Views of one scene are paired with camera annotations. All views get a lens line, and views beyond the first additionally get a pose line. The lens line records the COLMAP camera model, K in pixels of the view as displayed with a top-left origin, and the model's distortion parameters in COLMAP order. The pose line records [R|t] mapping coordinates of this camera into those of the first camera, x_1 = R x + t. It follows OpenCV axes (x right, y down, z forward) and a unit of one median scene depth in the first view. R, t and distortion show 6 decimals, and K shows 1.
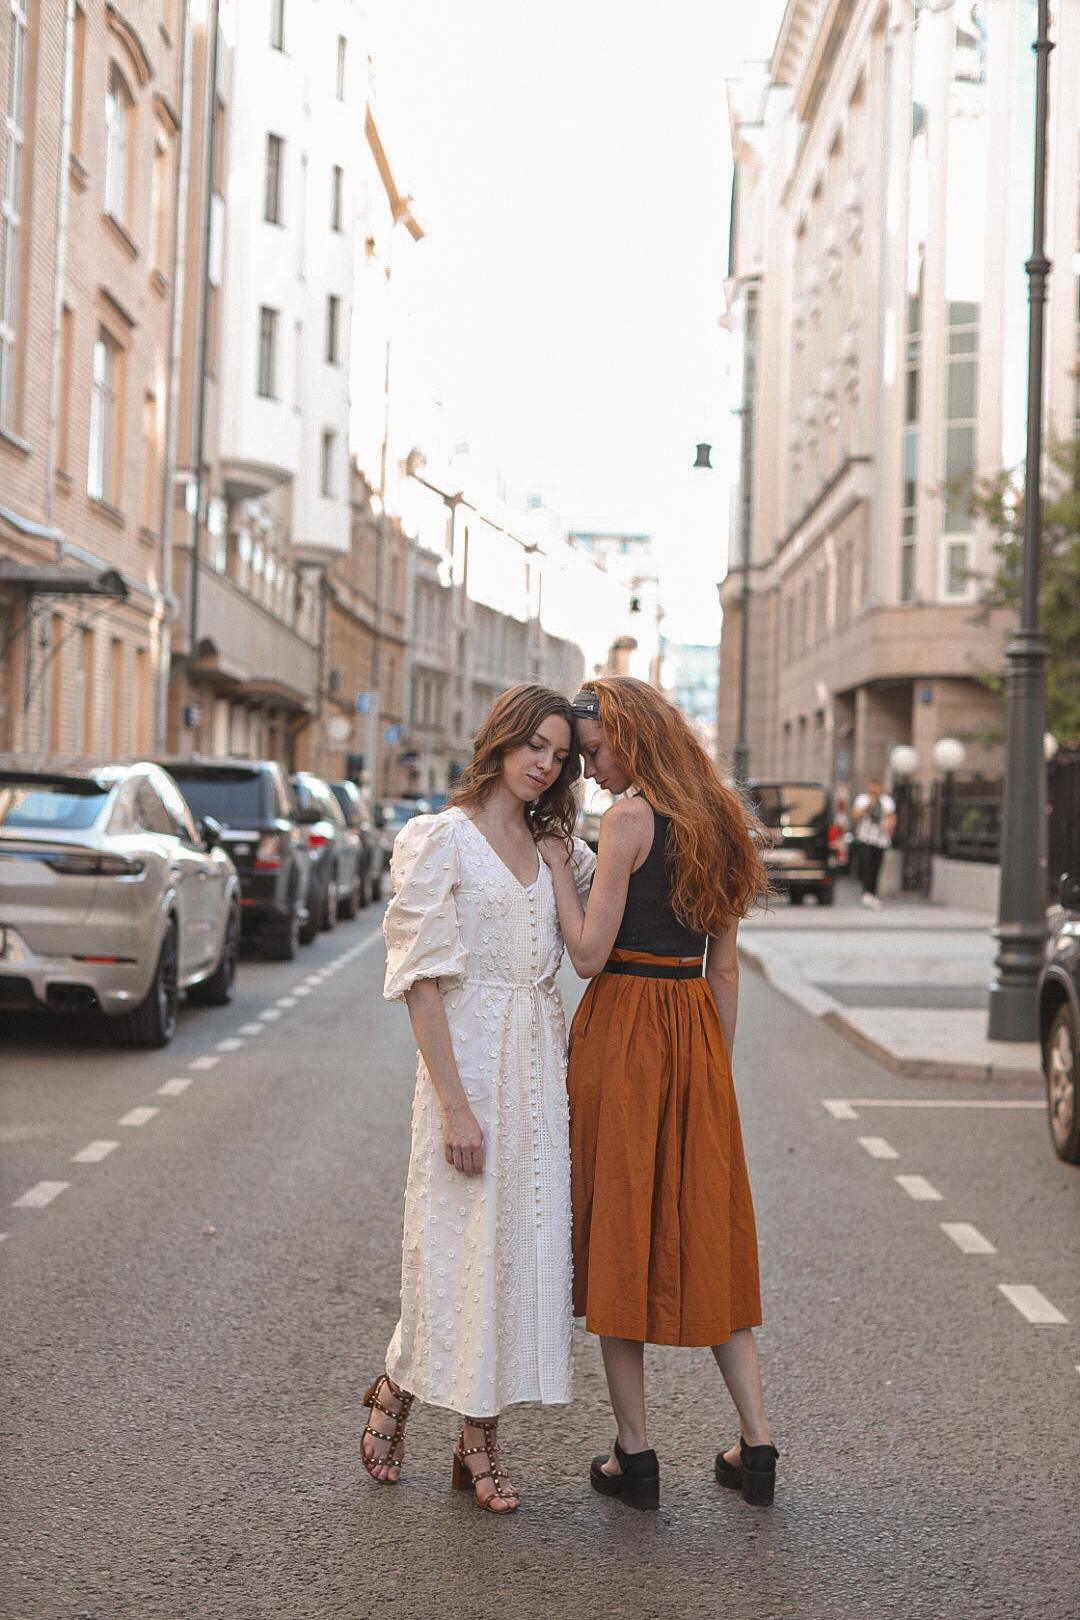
lens RADIAL K [[2331.4, 0, 540.0], [0, 2331.4, 810.0], [0, 0, 1]] dist [-0.171608, -0.023012]
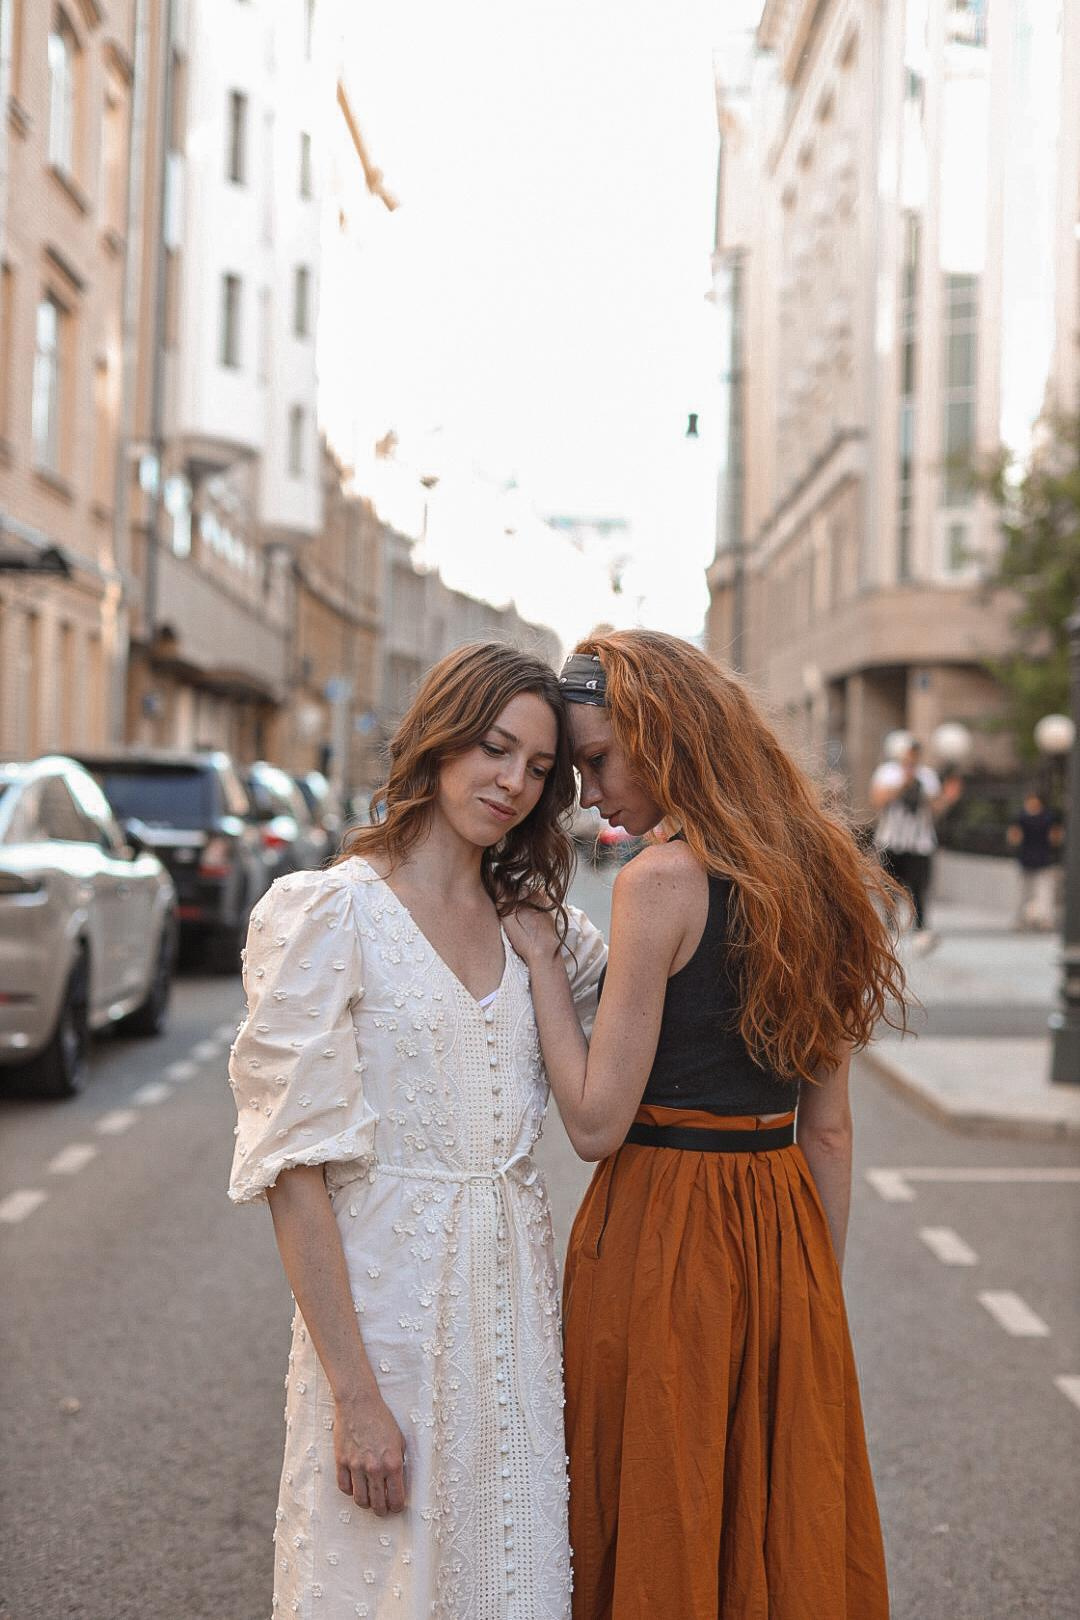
lens RADIAL K [[2337.3, 0, 671.0], [0, 2337.3, 810.5], [0, 0, 1]] dist [-0.115662, -0.029671]
pose [[0.997939, -0.006686, 0.063818, 0.000439], [0.006345, 0.999964, 0.005551, -0.001692], [-0.063853, -0.005135, 0.997946, 0.047497]]
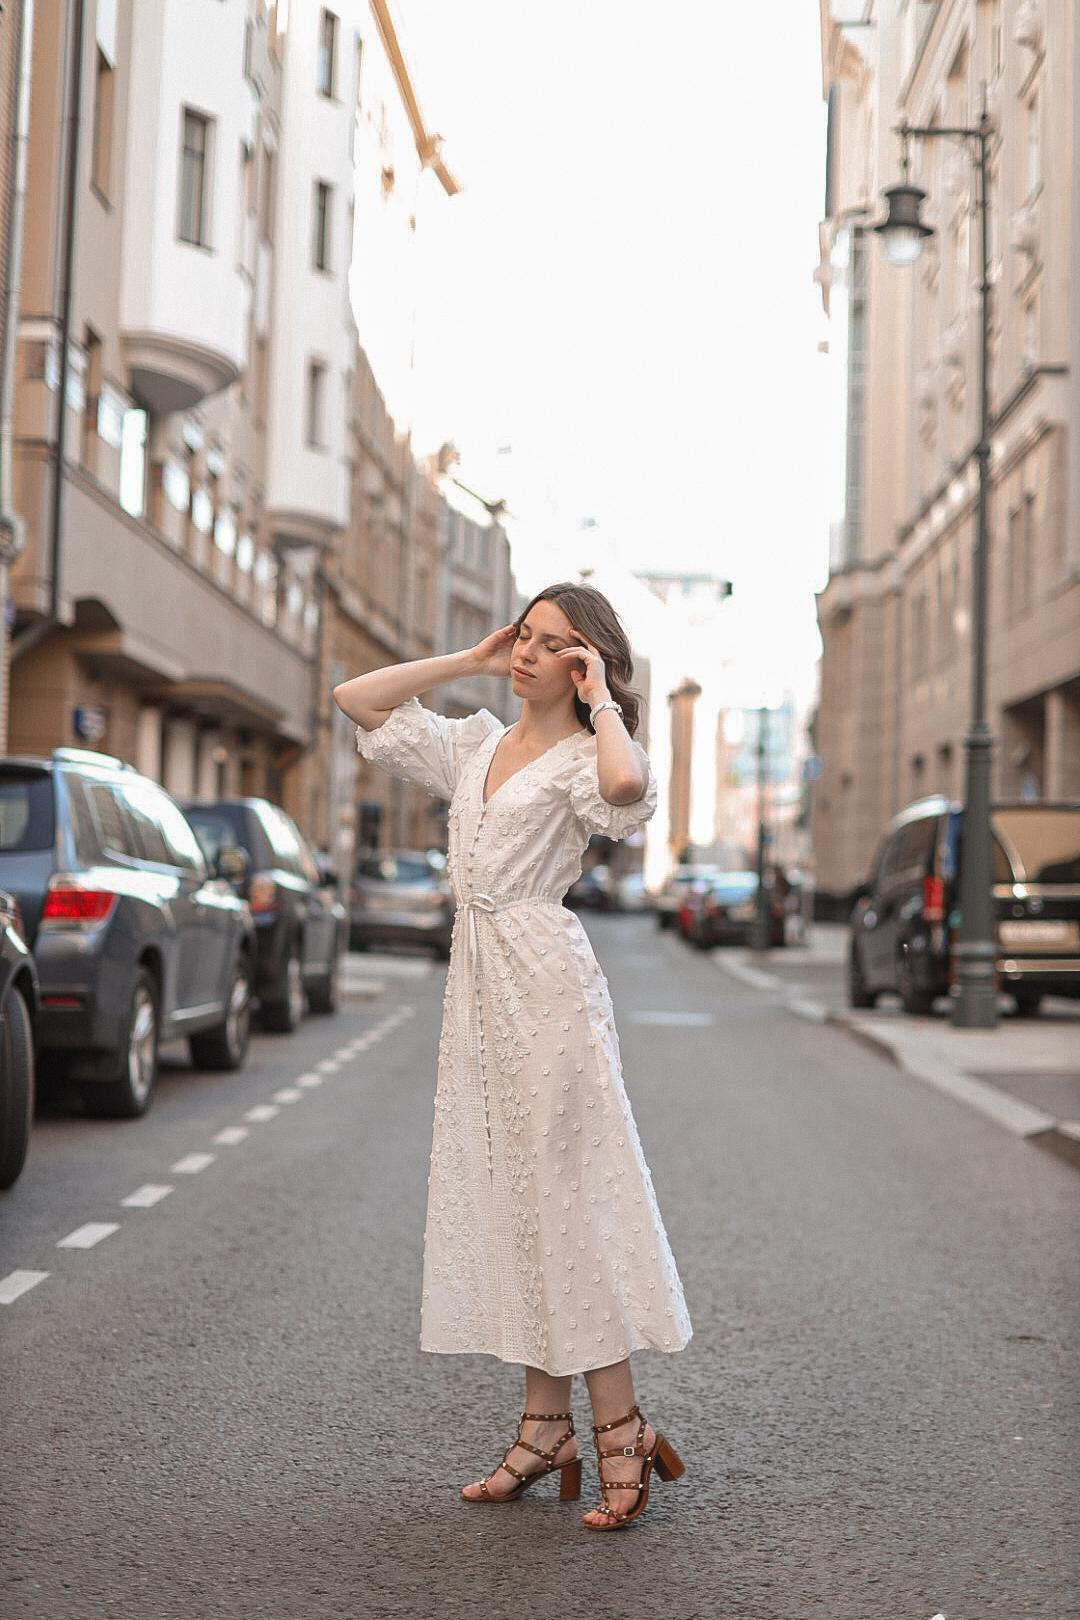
lens RADIAL K [[2331.4, 0, 540.0], [0, 2331.4, 810.0], [0, 0, 1]] dist [-0.171608, -0.023012]
pose [[0.999739, -0.001705, -0.022791, -0.003319], [0.001034, 0.999567, -0.029401, 0.004902], [0.022831, 0.029370, 0.999308, 0.360360]]
